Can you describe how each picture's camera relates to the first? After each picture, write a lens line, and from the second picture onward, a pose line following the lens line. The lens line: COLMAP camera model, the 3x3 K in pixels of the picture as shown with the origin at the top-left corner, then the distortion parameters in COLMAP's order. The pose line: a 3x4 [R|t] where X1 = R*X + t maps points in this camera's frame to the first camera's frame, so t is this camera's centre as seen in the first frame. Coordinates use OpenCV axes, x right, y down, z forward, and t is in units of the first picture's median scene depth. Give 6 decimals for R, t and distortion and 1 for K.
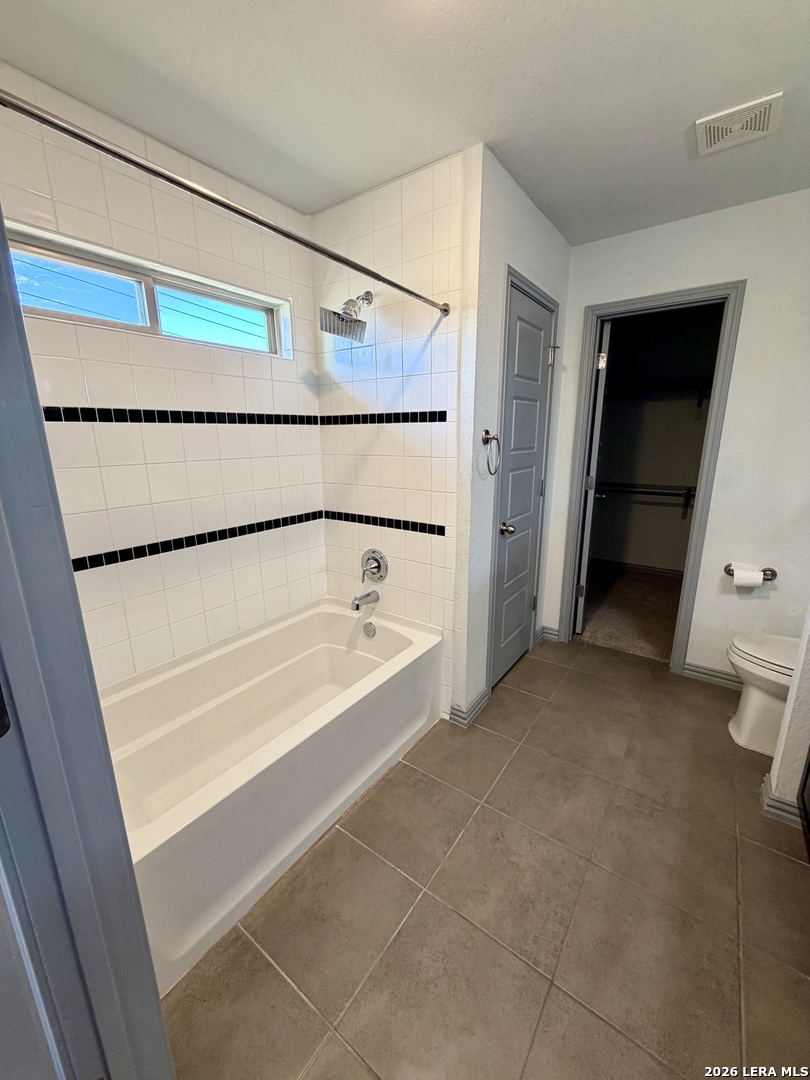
lens RADIAL K [[429.5, 0, 405.0], [0, 429.5, 540.0], [0, 0, 1]] dist [0.000251, -0.000367]
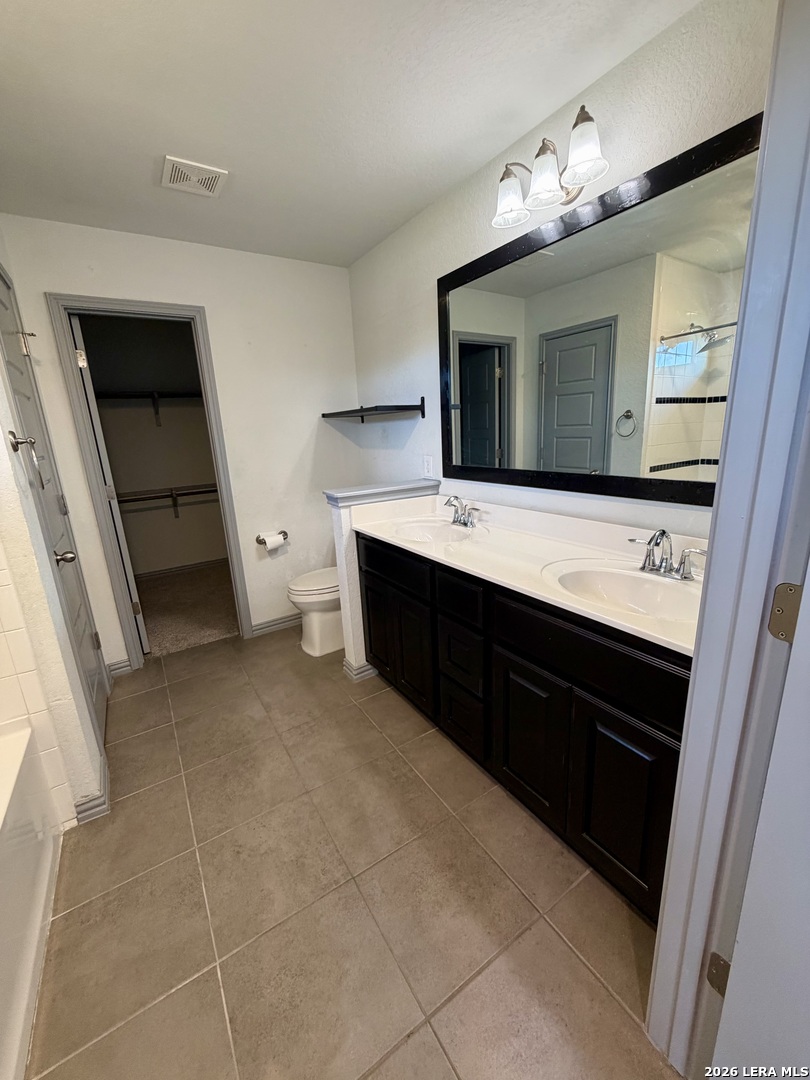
lens RADIAL K [[429.5, 0, 405.0], [0, 429.5, 540.0], [0, 0, 1]] dist [0.000251, -0.000367]
pose [[0.367156, -0.244929, 0.897333, -0.257751], [0.269760, 0.951286, 0.149279, -0.004833], [-0.890183, 0.187256, 0.415343, 0.111871]]
